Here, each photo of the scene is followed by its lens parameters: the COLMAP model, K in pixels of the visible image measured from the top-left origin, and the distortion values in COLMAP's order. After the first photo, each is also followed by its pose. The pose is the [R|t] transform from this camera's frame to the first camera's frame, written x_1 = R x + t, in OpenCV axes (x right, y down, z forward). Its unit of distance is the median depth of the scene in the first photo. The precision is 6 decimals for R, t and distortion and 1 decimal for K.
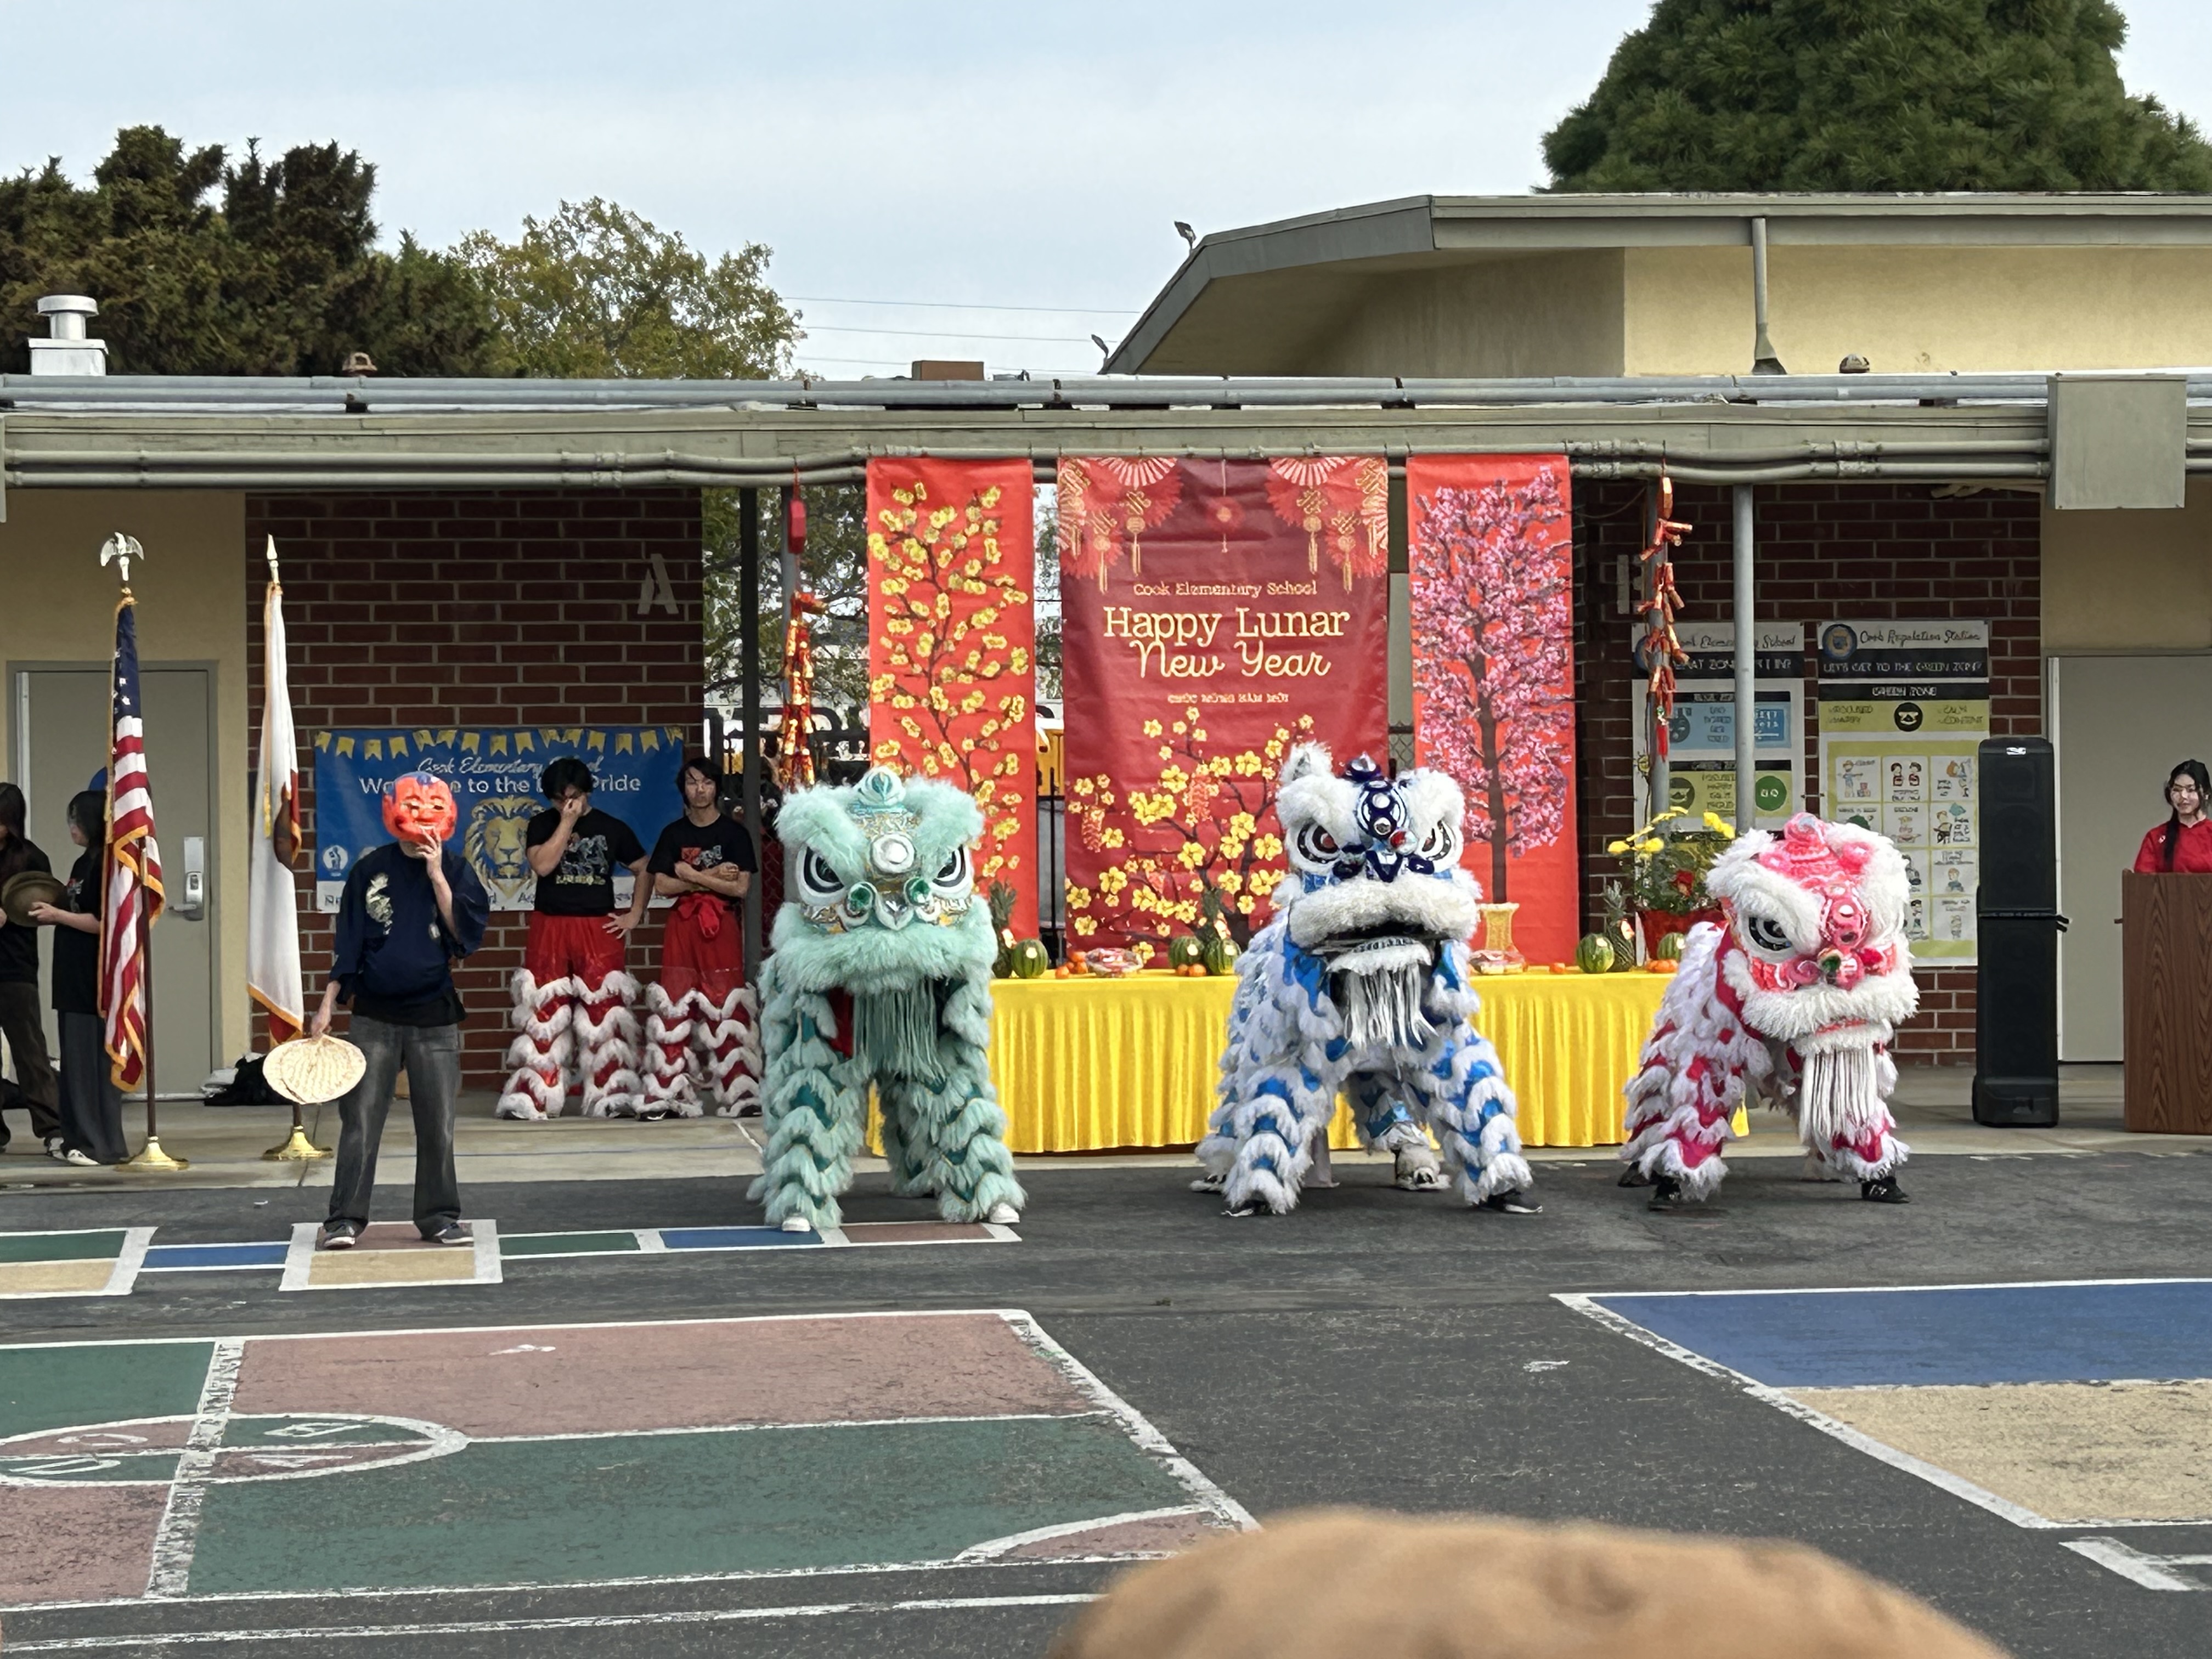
lens RADIAL K [[5294.1, 0, 1100.9], [0, 5294.1, 829.9], [0, 0, 1]] dist [0.413292, 0.000000]
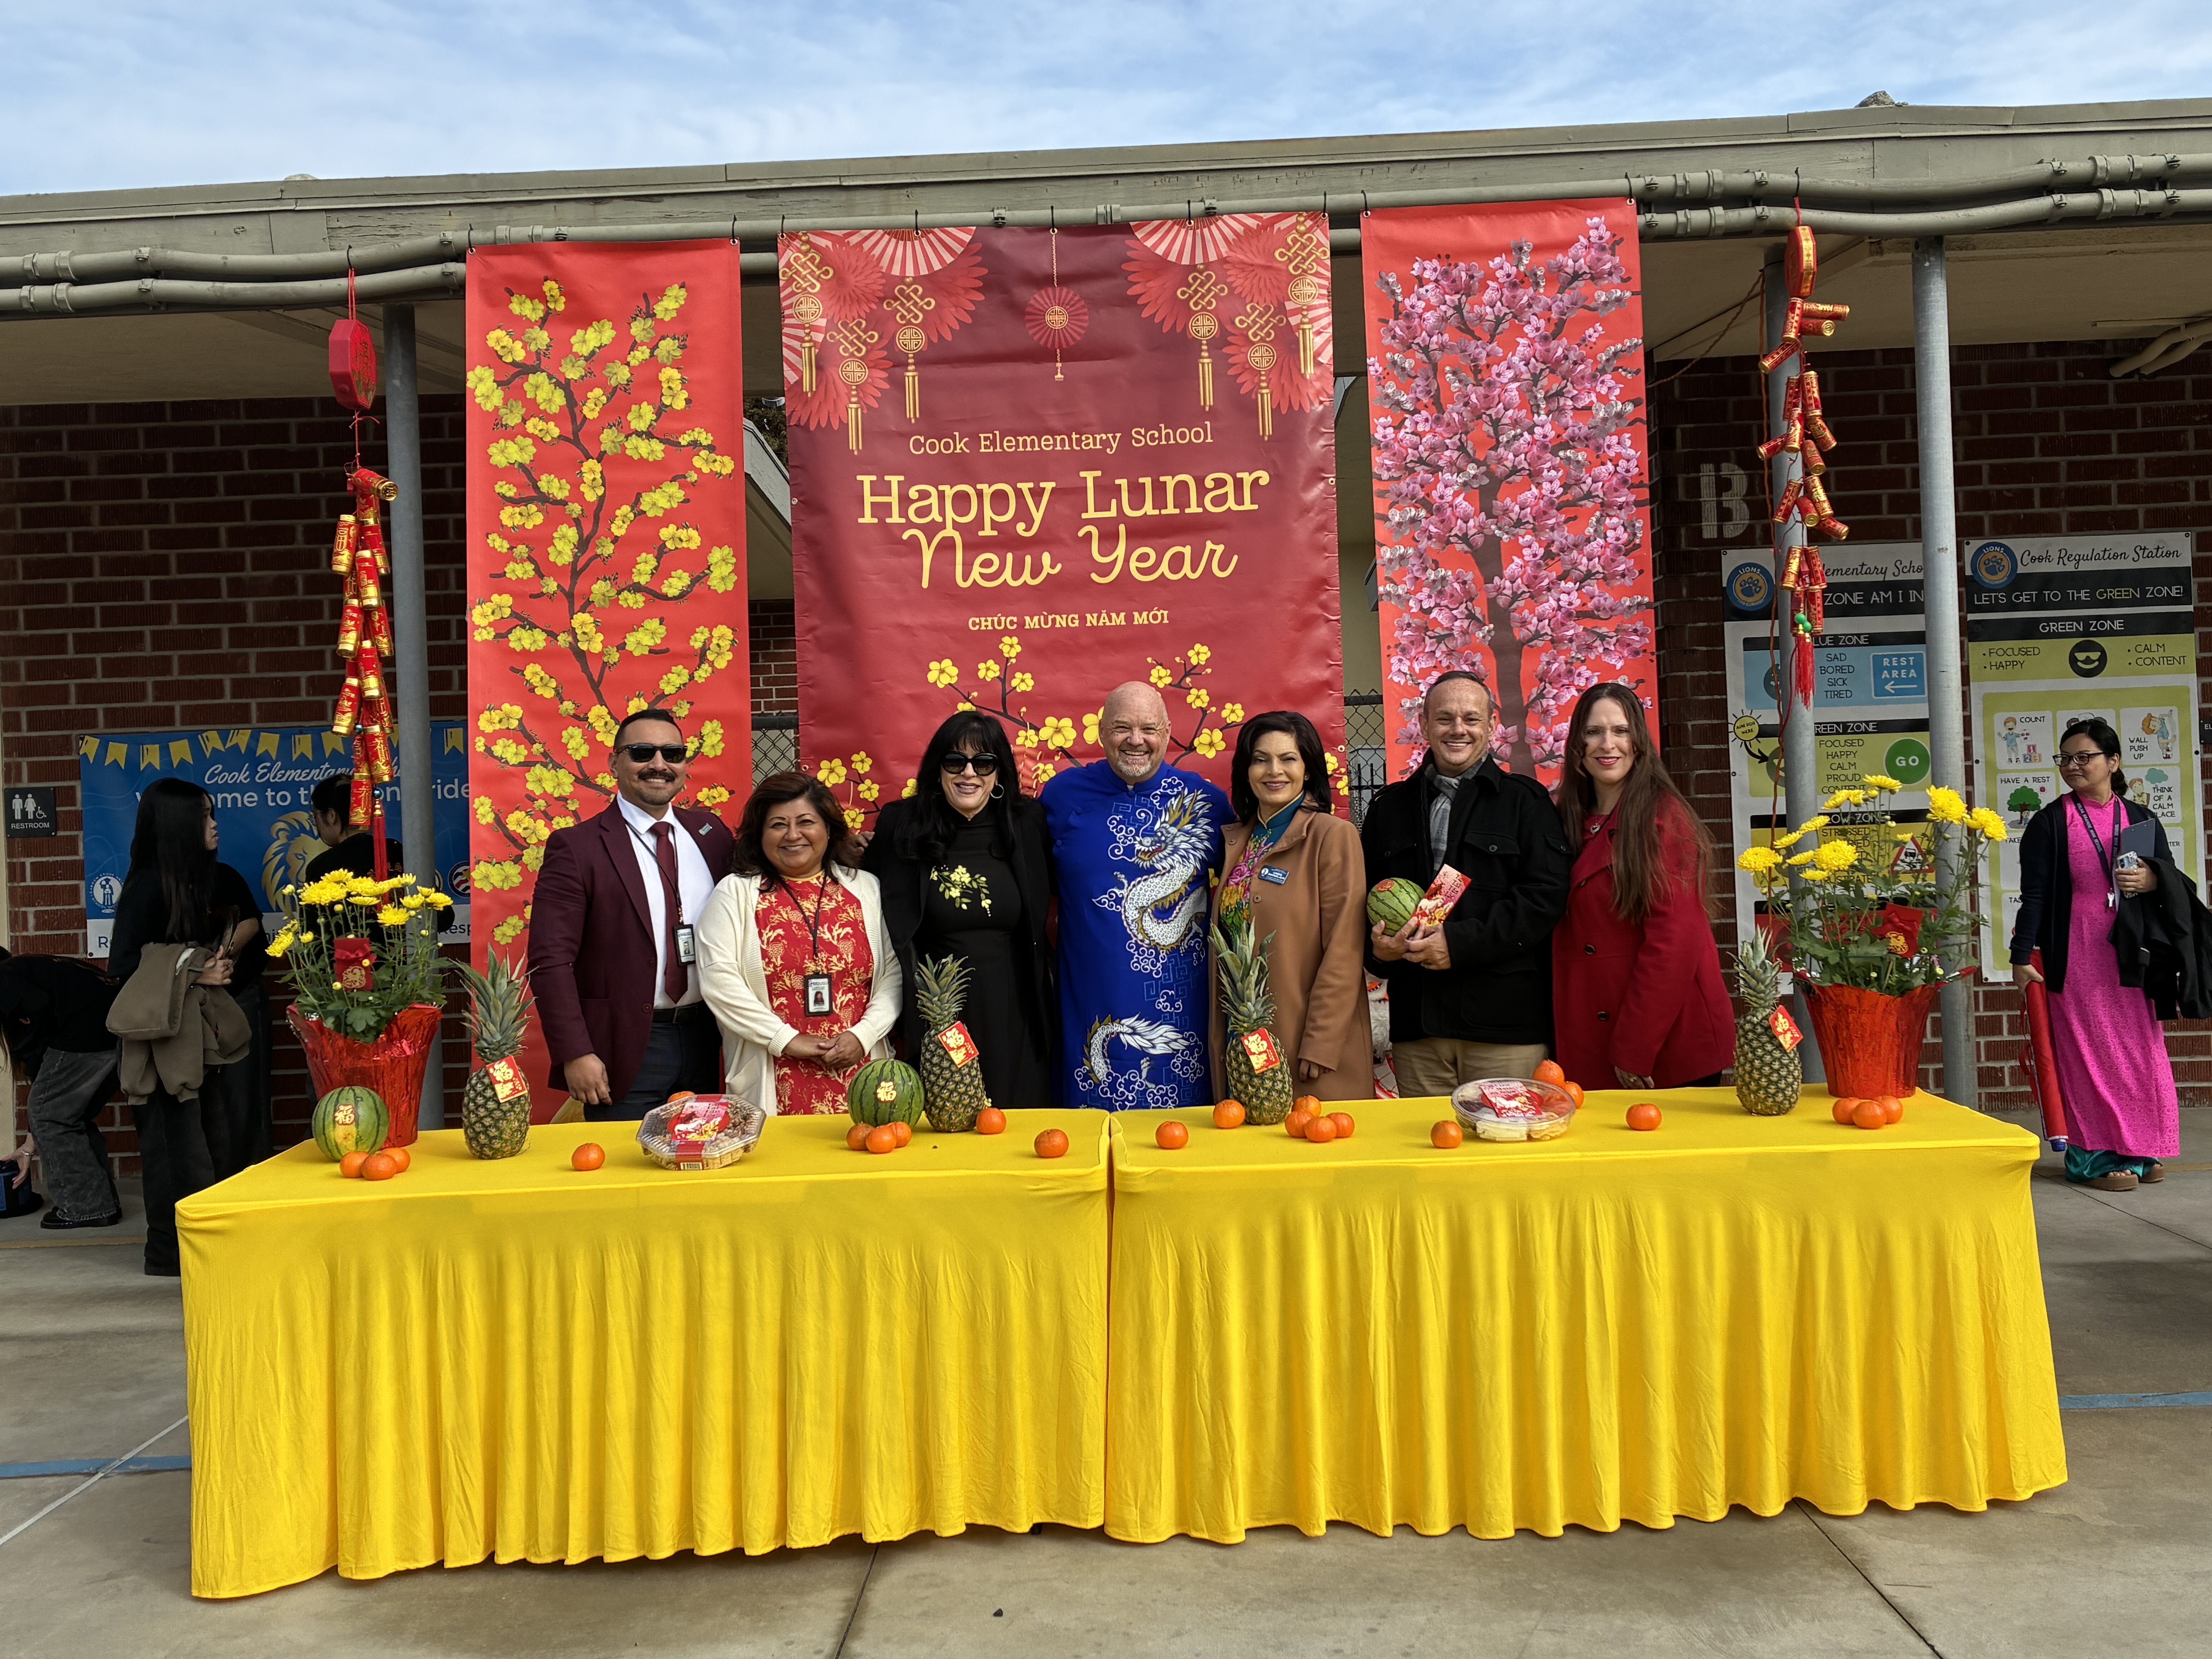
lens RADIAL K [[2195.8, 0, 1110.6], [0, 2195.8, 846.4], [0, 0, 1]] dist [0.067842, 0.000000]
pose [[0.989170, -0.024041, -0.144789, 0.064088], [0.026232, 0.999568, 0.013243, -0.002102], [0.144408, -0.016898, 0.989374, 0.746350]]
